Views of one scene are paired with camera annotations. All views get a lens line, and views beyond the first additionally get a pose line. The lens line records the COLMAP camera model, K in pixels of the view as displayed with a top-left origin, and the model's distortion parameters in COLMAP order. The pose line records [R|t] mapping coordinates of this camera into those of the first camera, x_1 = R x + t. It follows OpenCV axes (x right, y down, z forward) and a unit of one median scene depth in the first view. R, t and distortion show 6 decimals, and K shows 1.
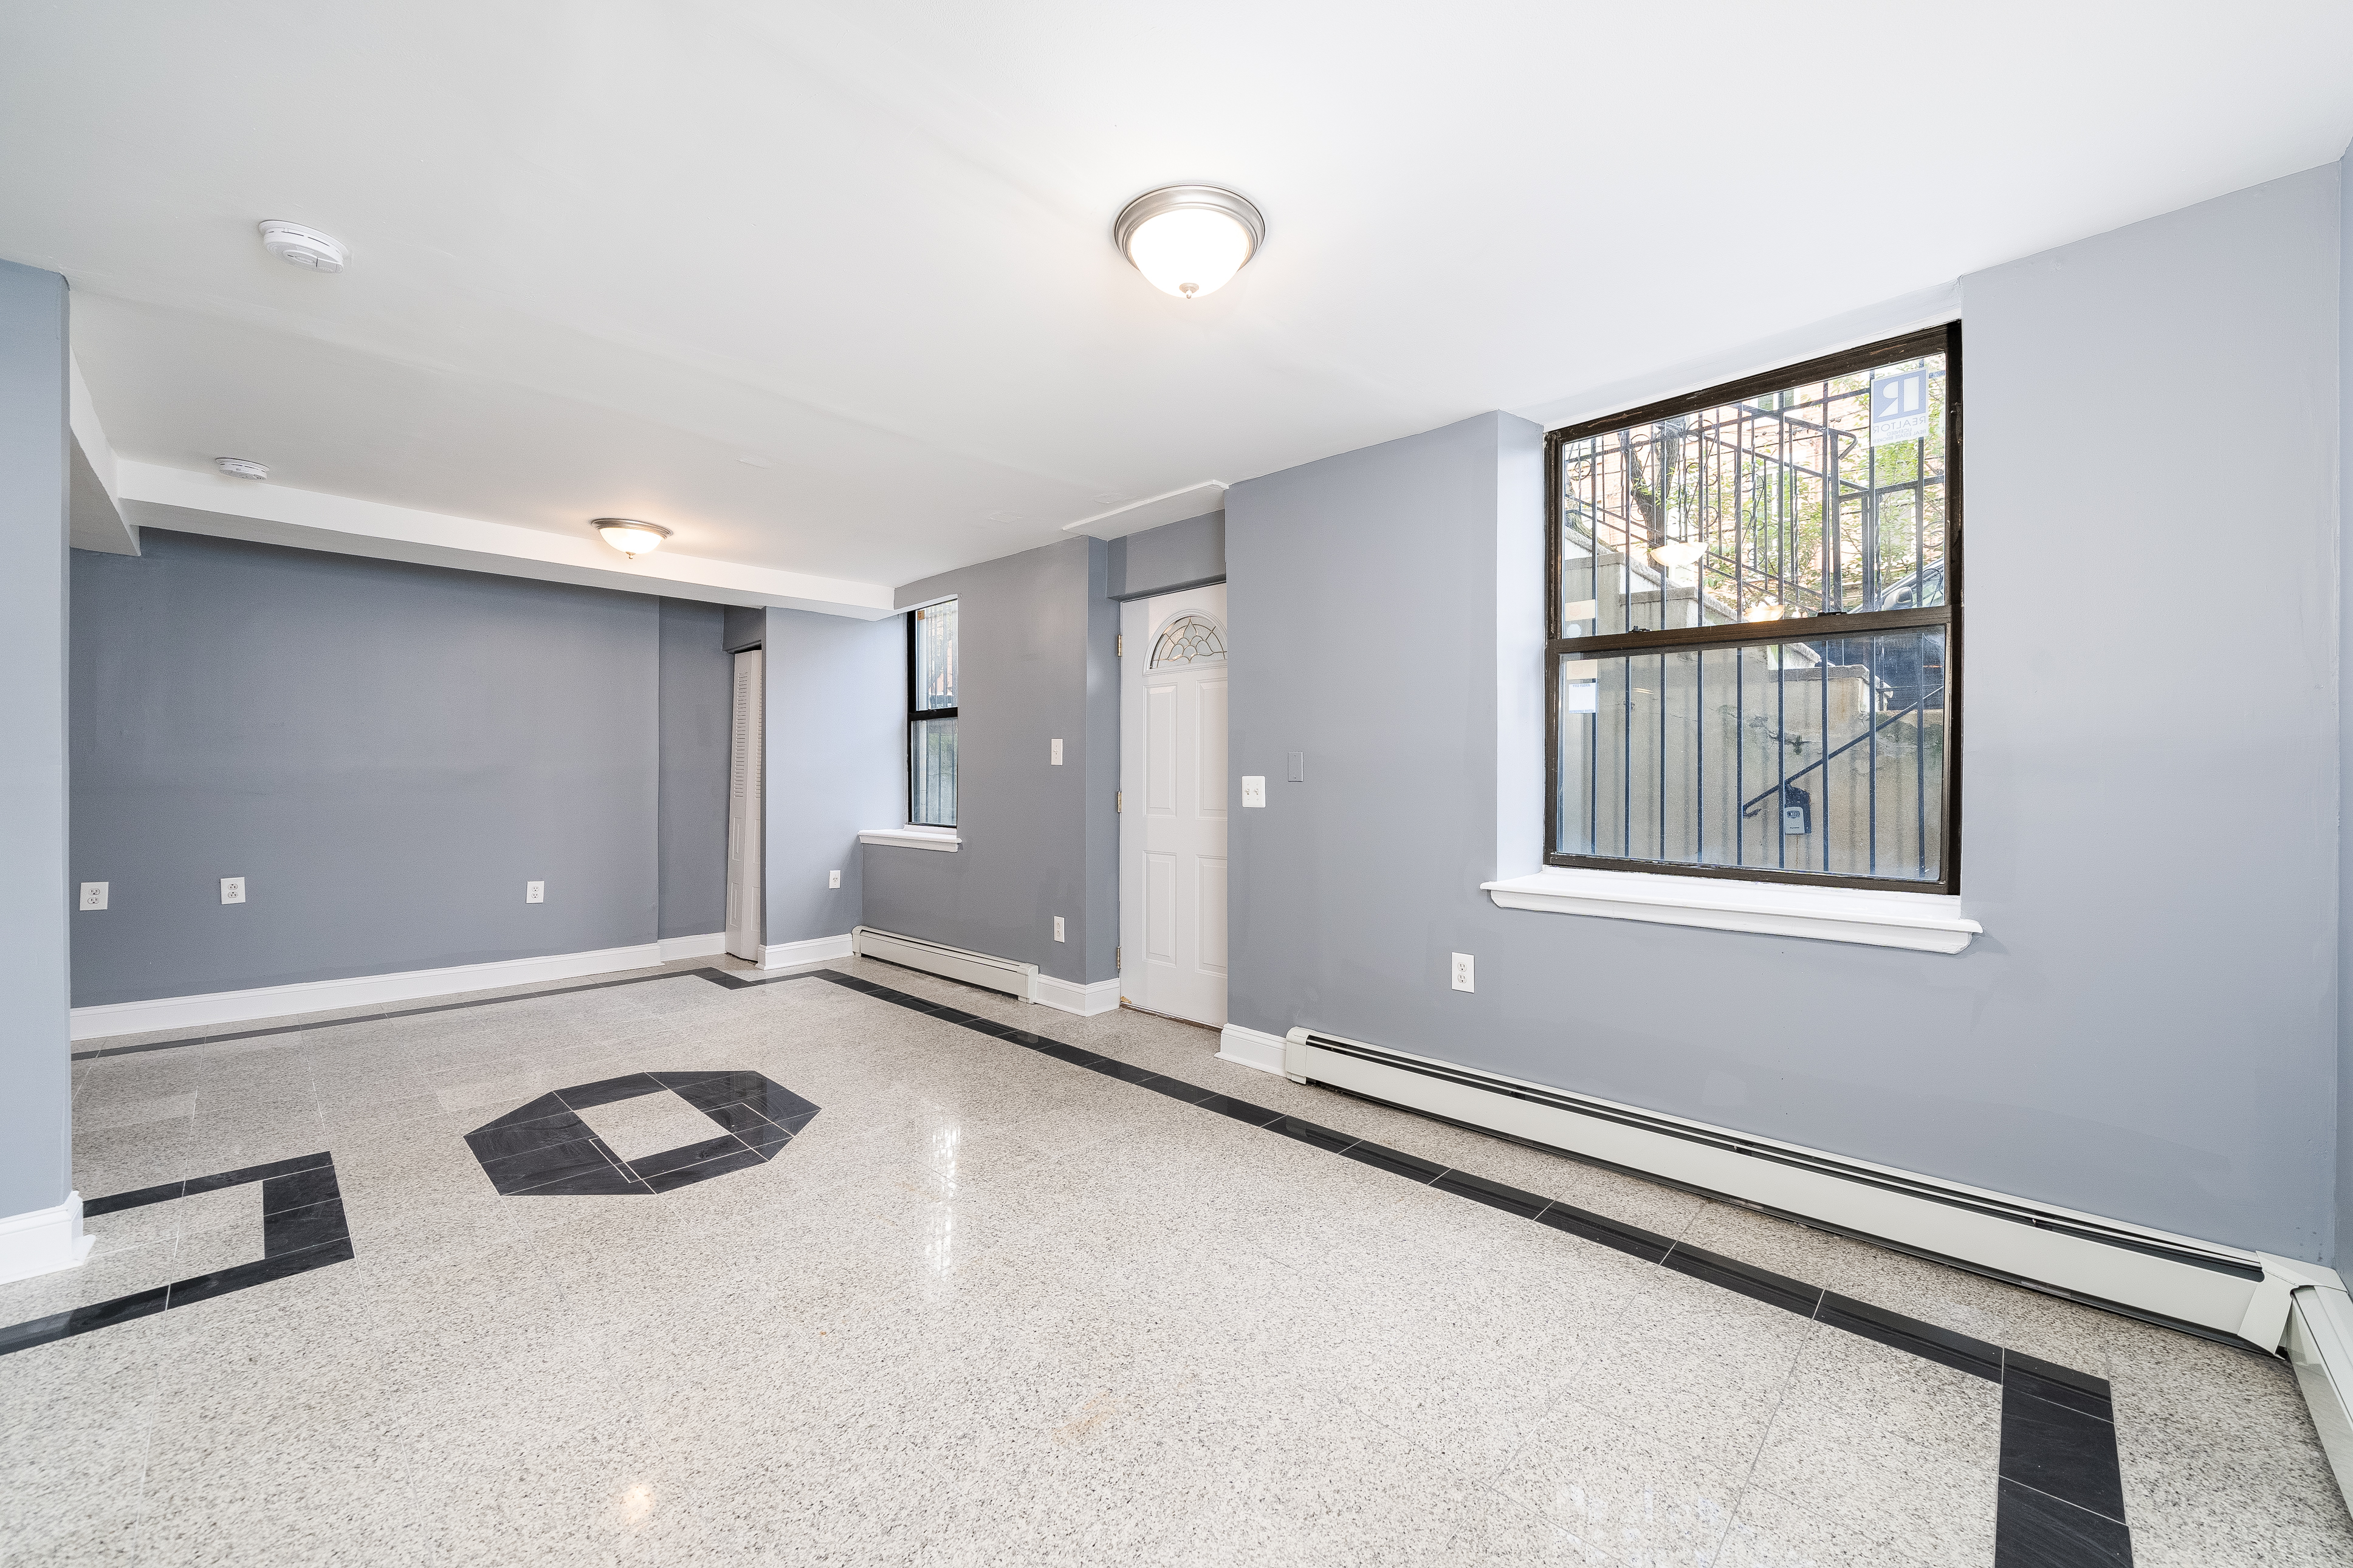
lens RADIAL K [[893.3, 0, 1196.6], [0, 893.3, 785.5], [0, 0, 1]] dist [-0.003608, -0.000108]
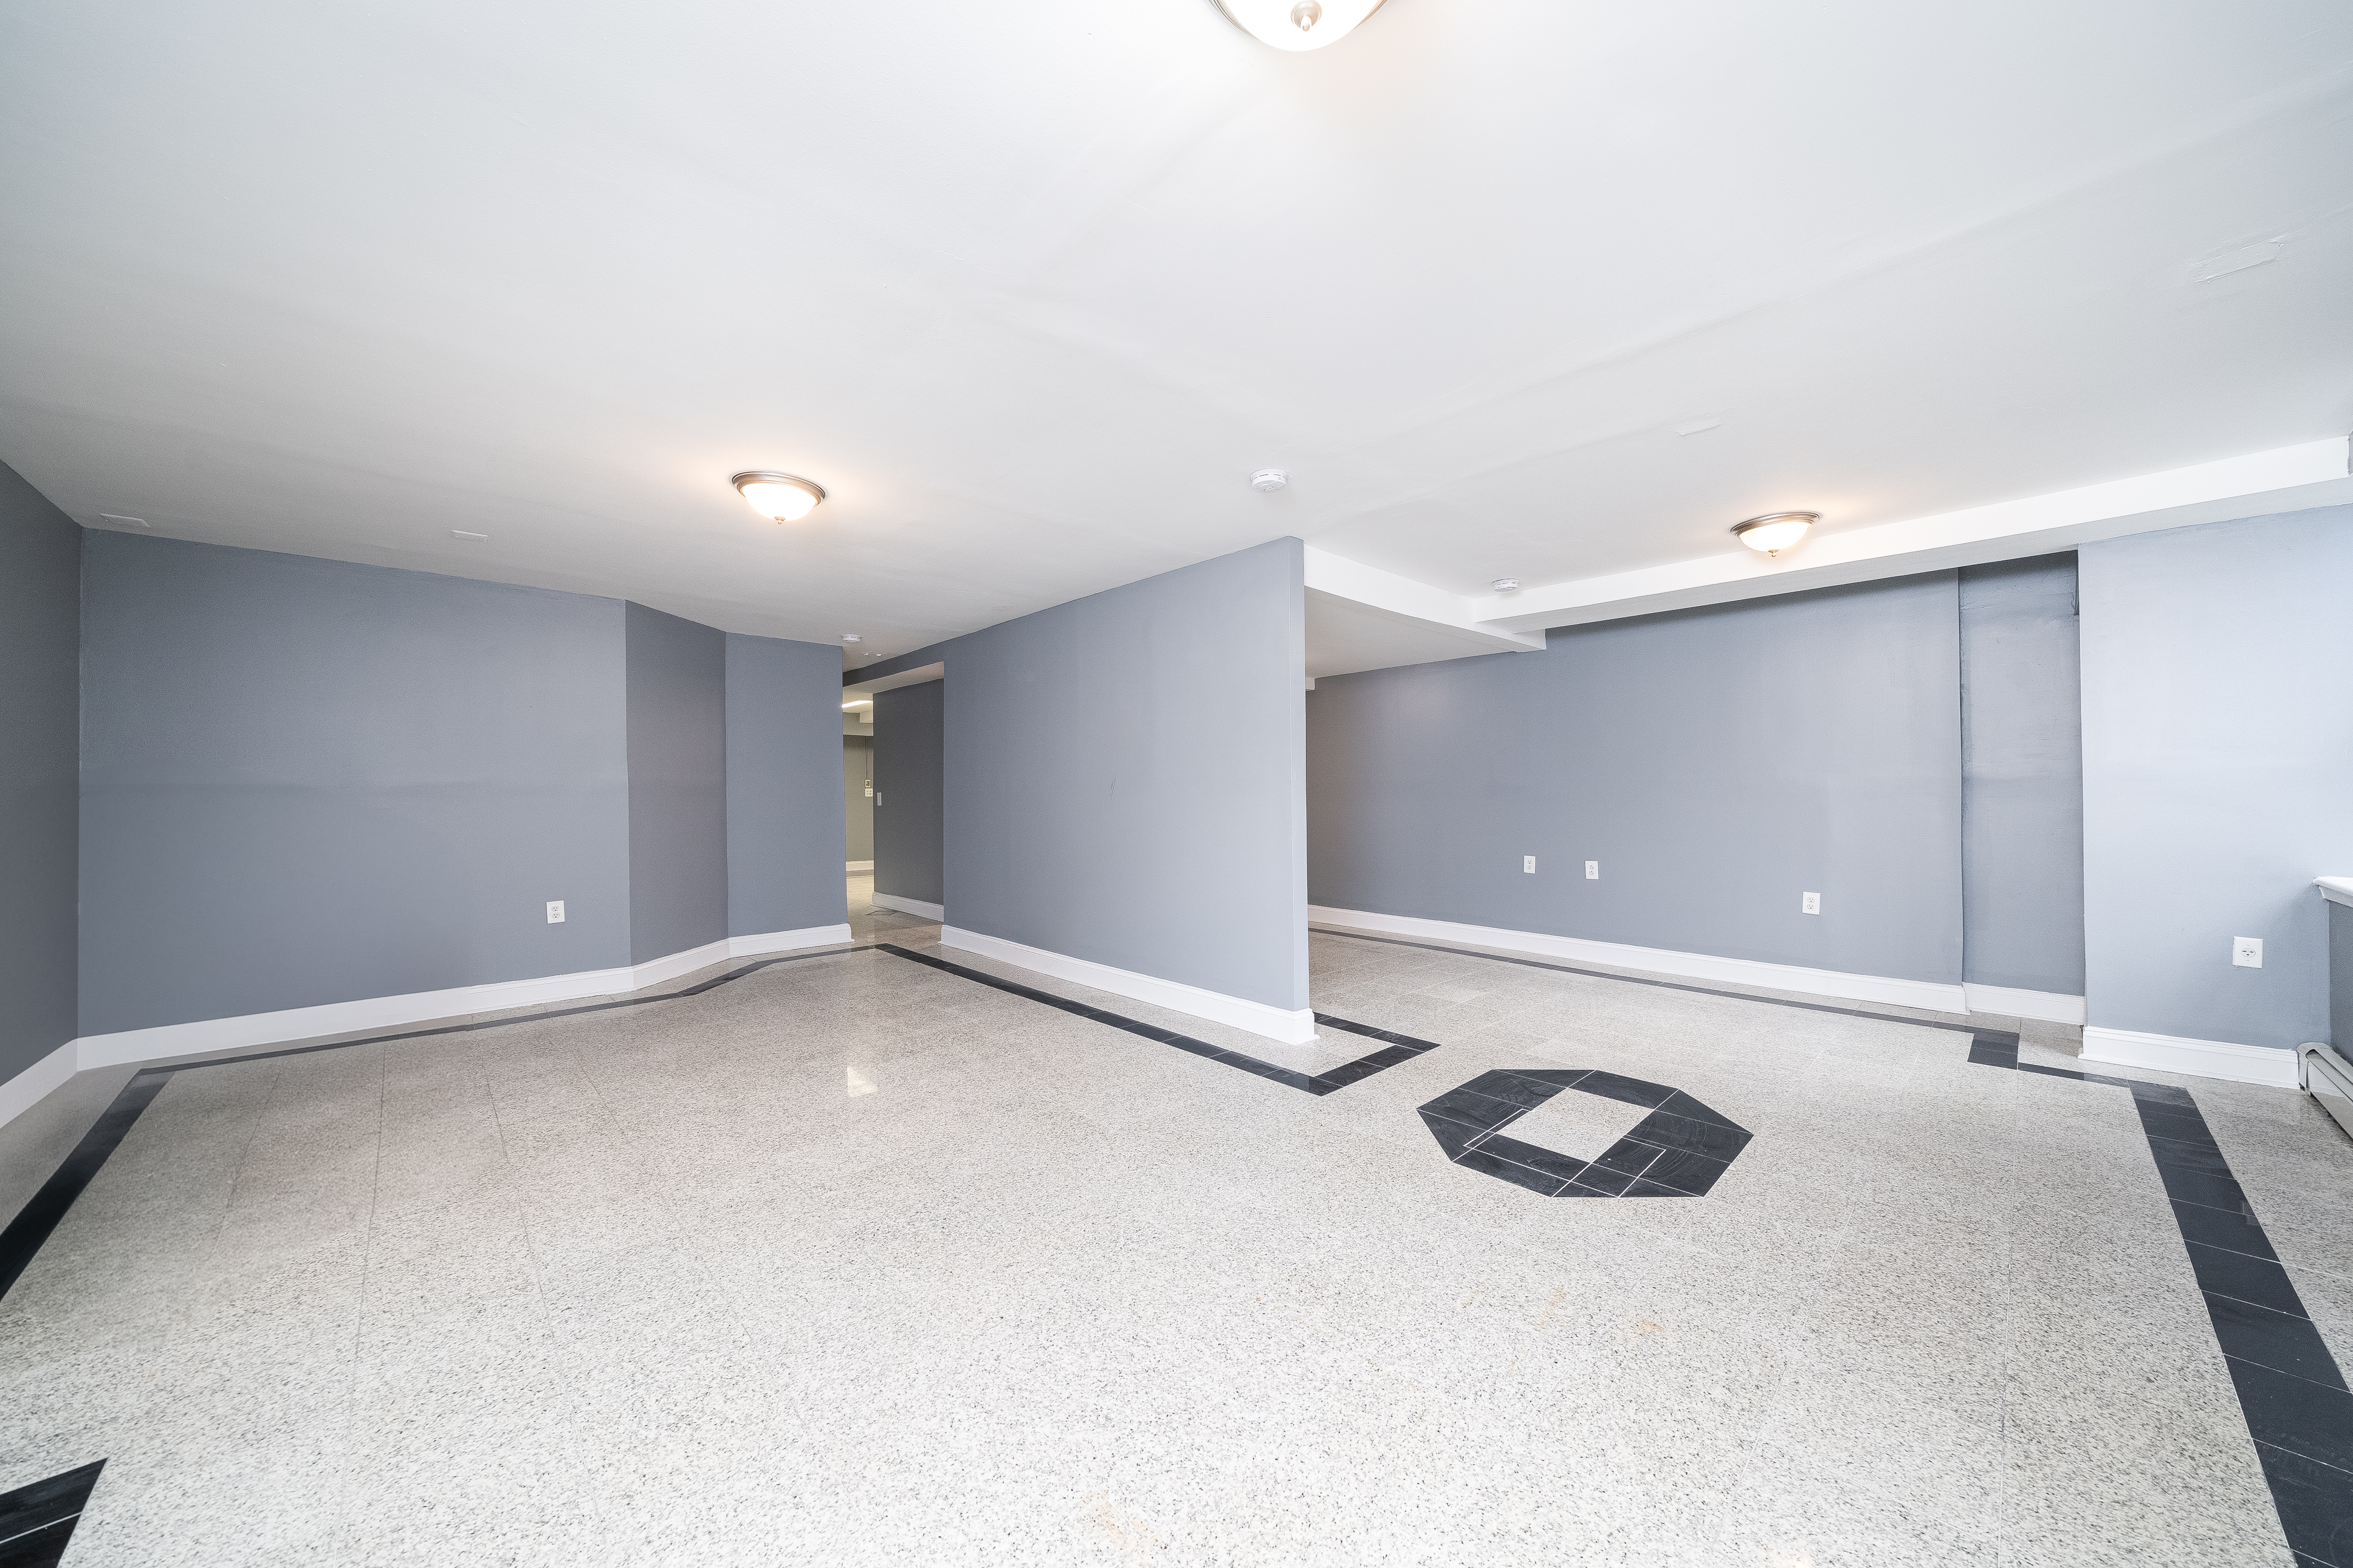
lens RADIAL K [[805.4, 0, 1165.7], [0, 805.4, 792.9], [0, 0, 1]] dist [-0.008621, 0.000018]
pose [[-0.069456, -0.003755, -0.997578, 0.341951], [-0.000705, 0.999993, -0.003715, 0.000594], [0.997585, 0.000446, -0.069458, 0.575675]]
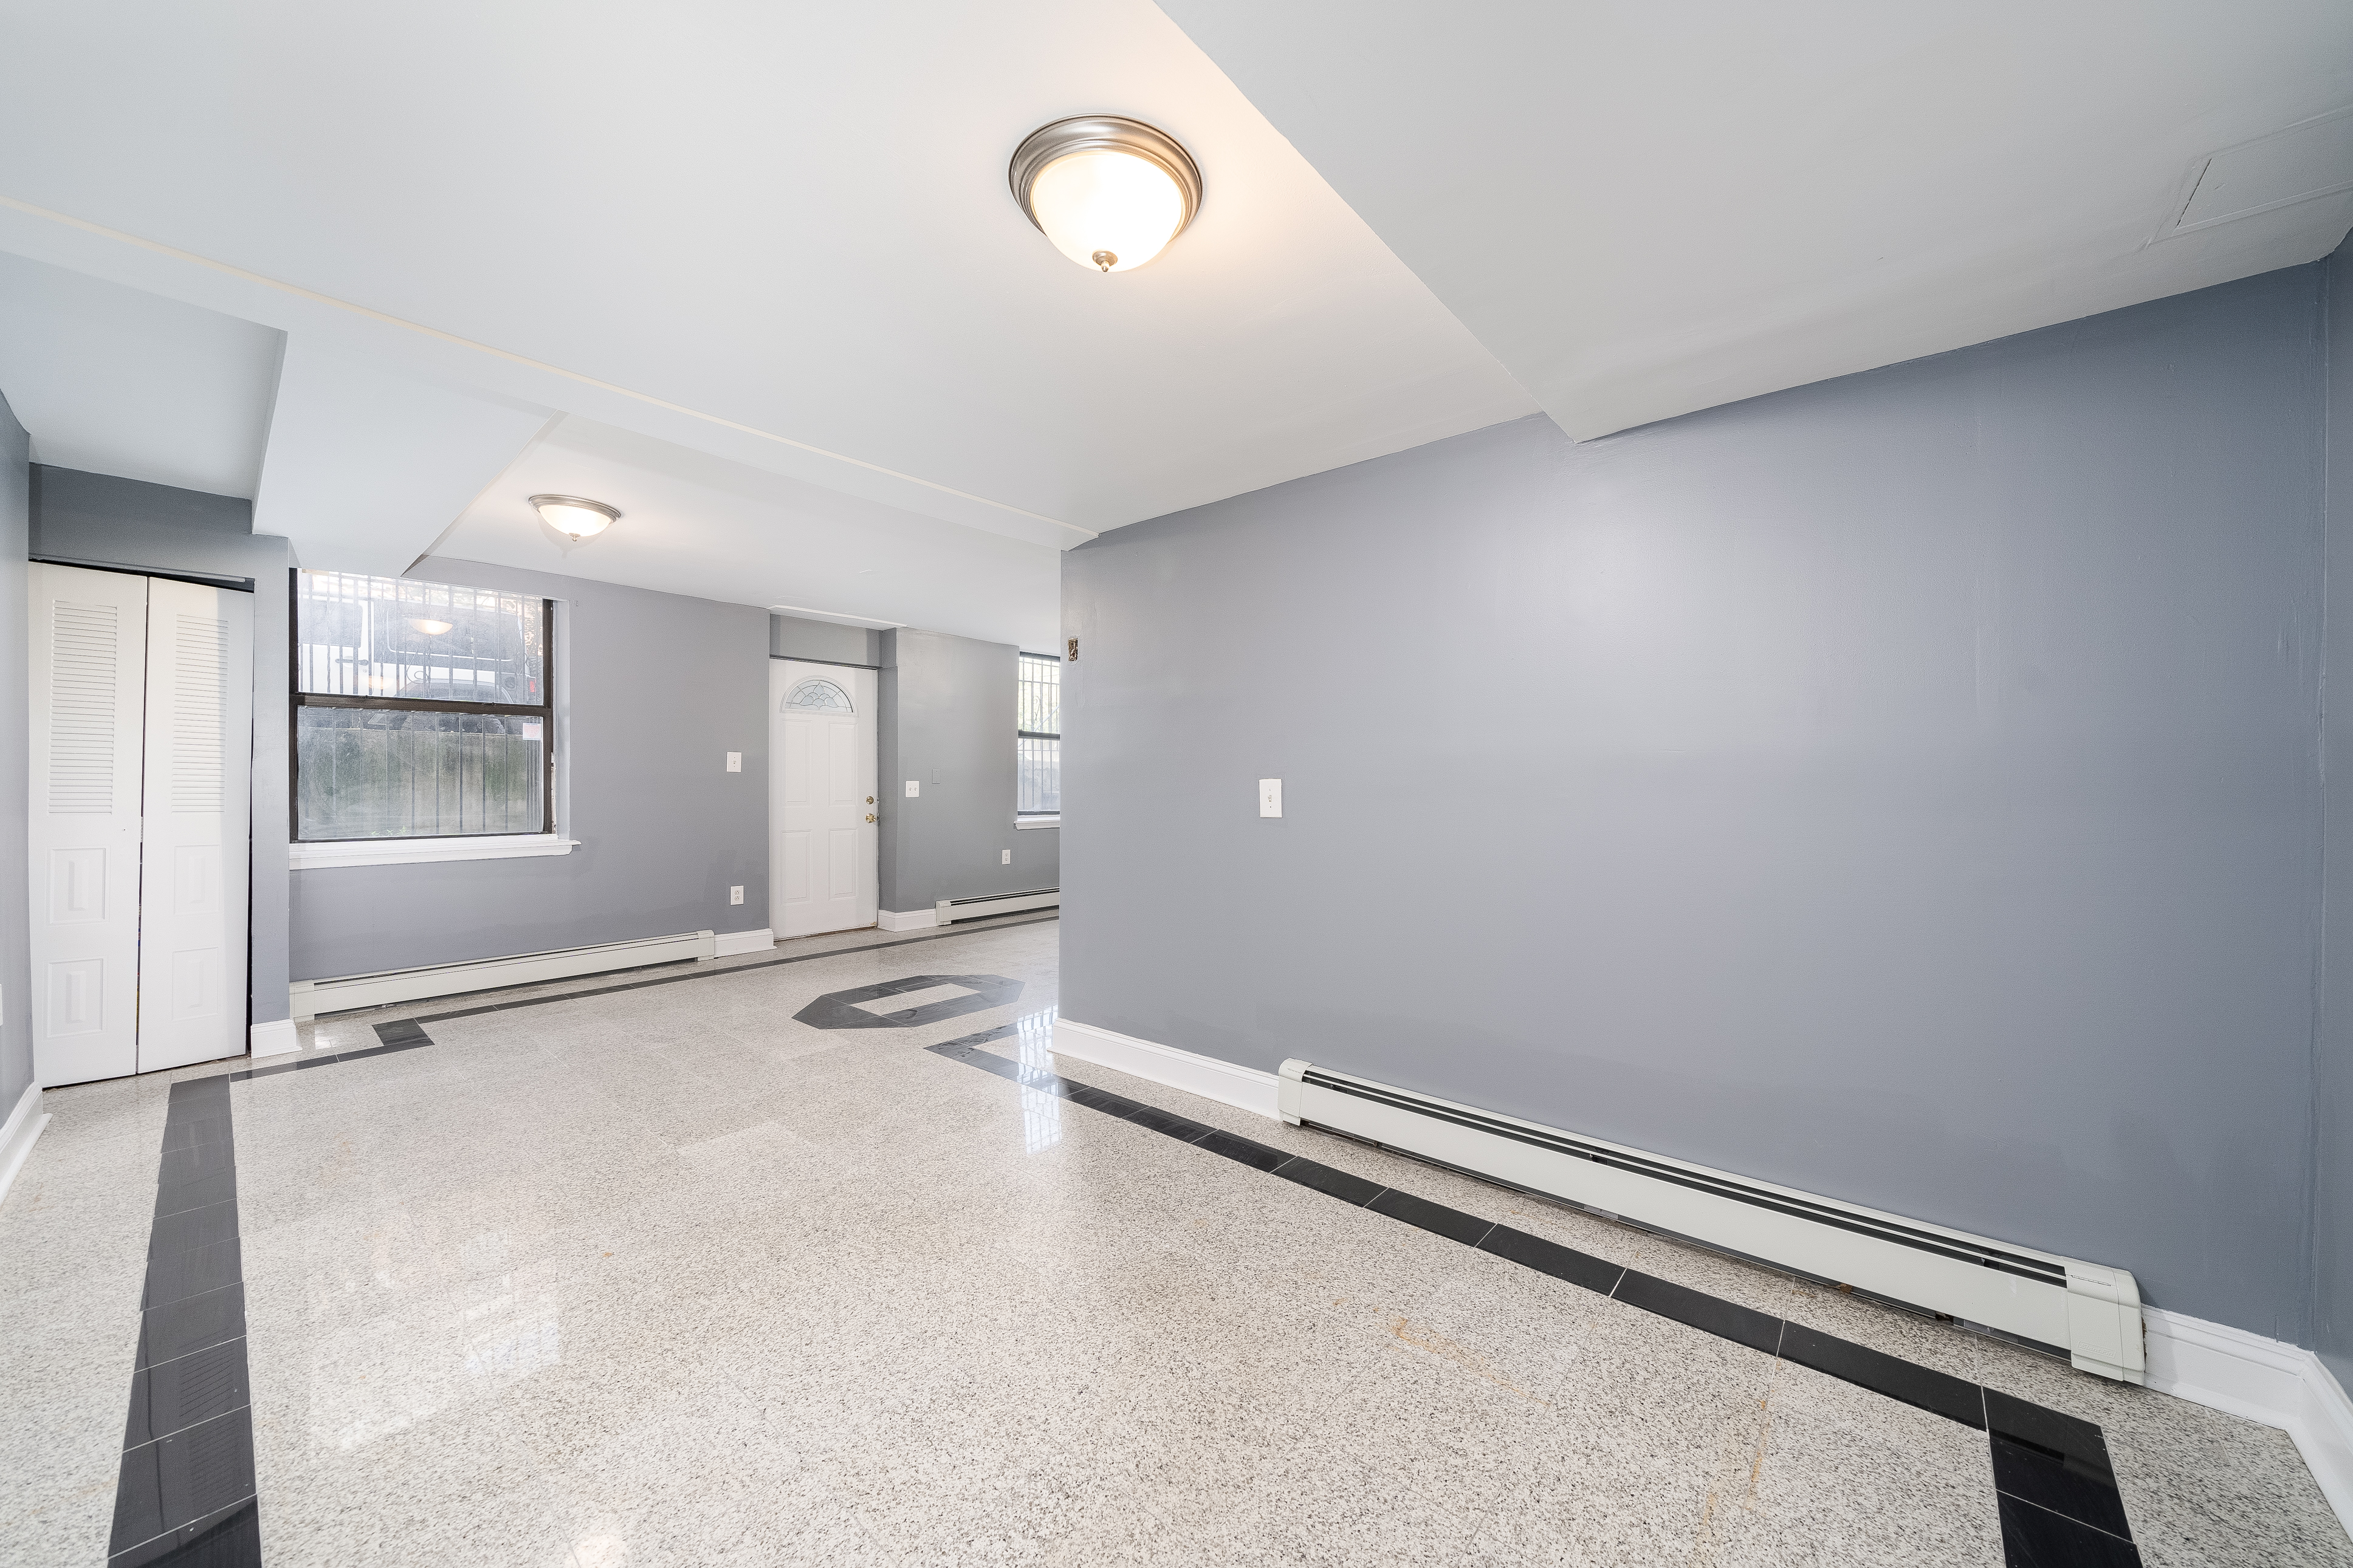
lens RADIAL K [[840.4, 0, 1178.1], [0, 840.4, 789.1], [0, 0, 1]] dist [-0.000888, 0.000128]
pose [[-0.044943, -0.009149, 0.998948, -2.093720], [0.006714, 0.999933, 0.009460, -0.007208], [-0.998967, 0.007133, -0.044879, 0.588655]]
